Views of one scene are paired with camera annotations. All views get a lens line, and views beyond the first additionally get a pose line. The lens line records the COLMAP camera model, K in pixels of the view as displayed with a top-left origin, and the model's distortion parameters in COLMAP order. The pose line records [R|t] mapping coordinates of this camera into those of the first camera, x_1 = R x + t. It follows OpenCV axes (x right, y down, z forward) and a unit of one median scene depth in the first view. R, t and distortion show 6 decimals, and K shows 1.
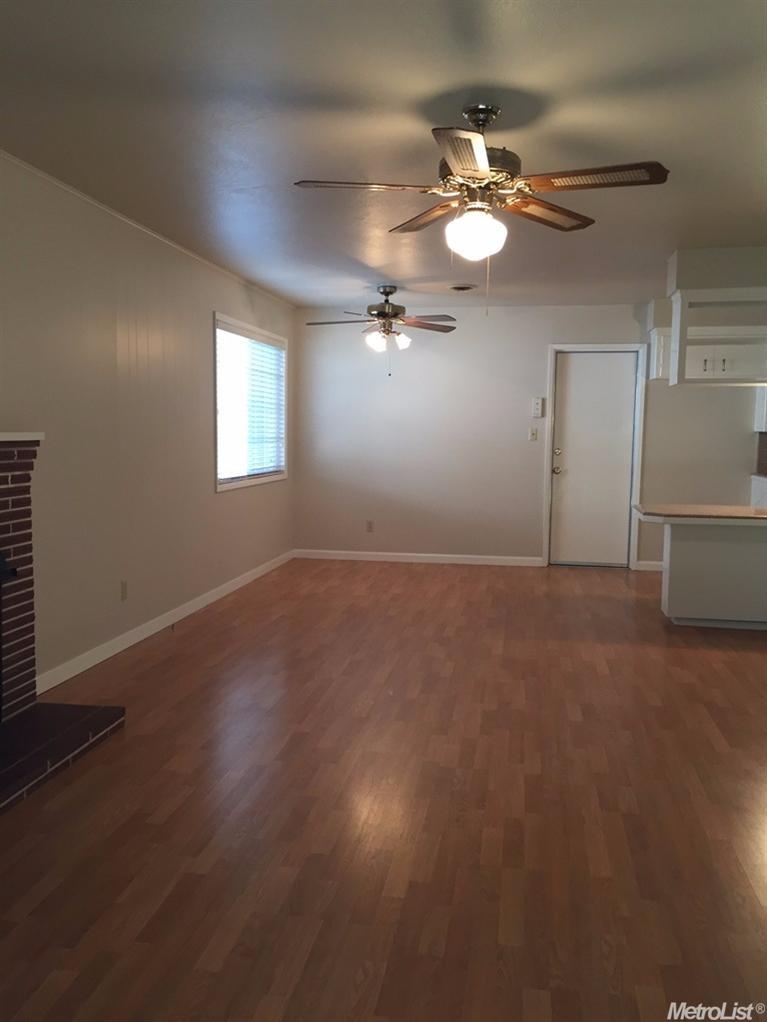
lens RADIAL K [[874.3, 0, 379.5], [0, 874.3, 508.9], [0, 0, 1]] dist [0.049498, -0.004311]
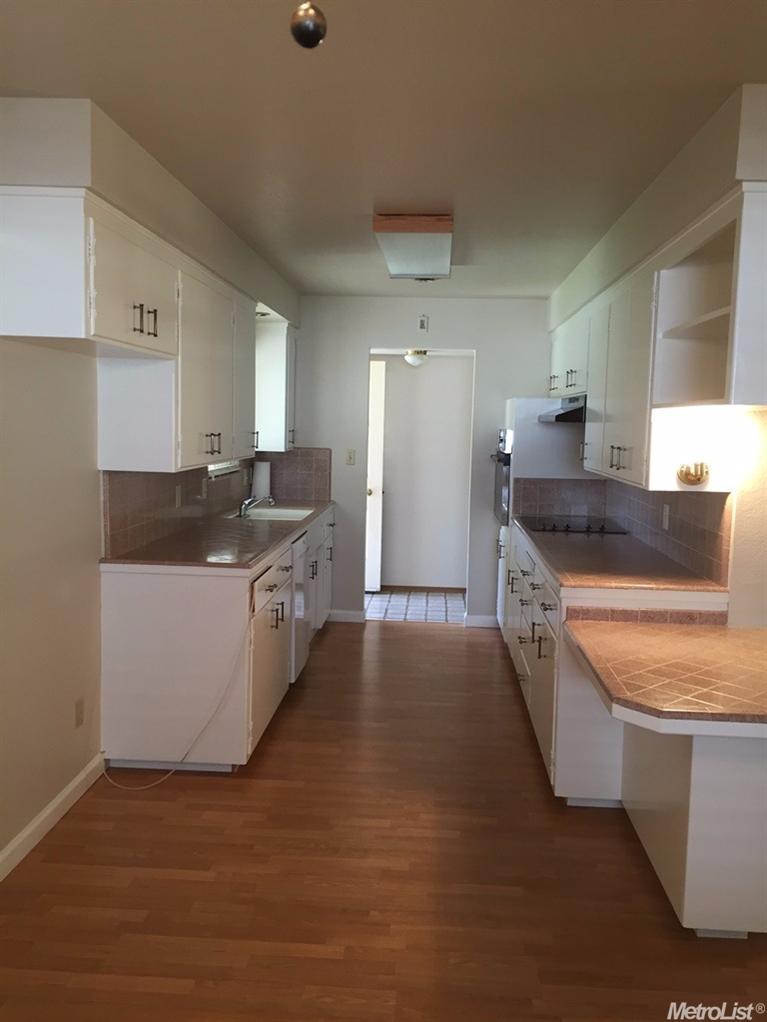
lens RADIAL K [[874.3, 0, 385.0], [0, 874.3, 512.5], [0, 0, 1]] dist [0.049498, -0.004311]
pose [[-0.121677, -0.110146, 0.986439, -0.048397], [0.049939, 0.991886, 0.116914, -0.111182], [-0.991313, 0.063487, -0.115189, 0.901449]]
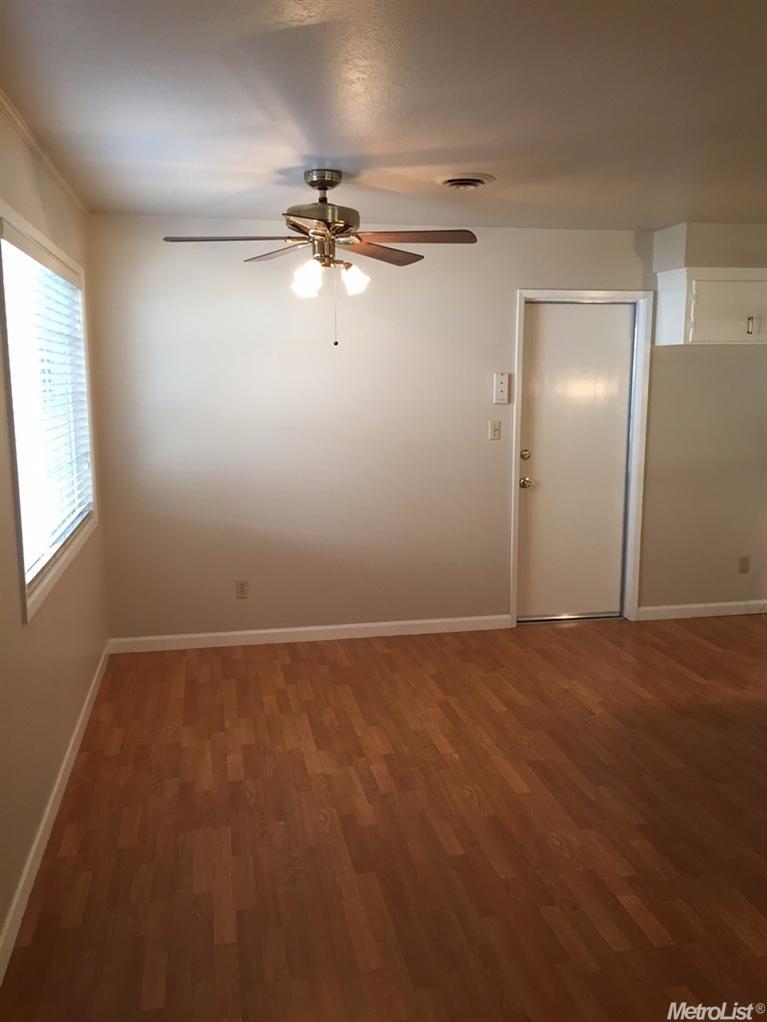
lens RADIAL K [[874.3, 0, 387.2], [0, 874.3, 517.1], [0, 0, 1]] dist [0.049498, -0.004311]
pose [[0.931528, -0.072870, 0.356295, -0.137698], [0.045496, 0.995374, 0.084626, -0.081487], [-0.360814, -0.062622, 0.930533, 0.431284]]
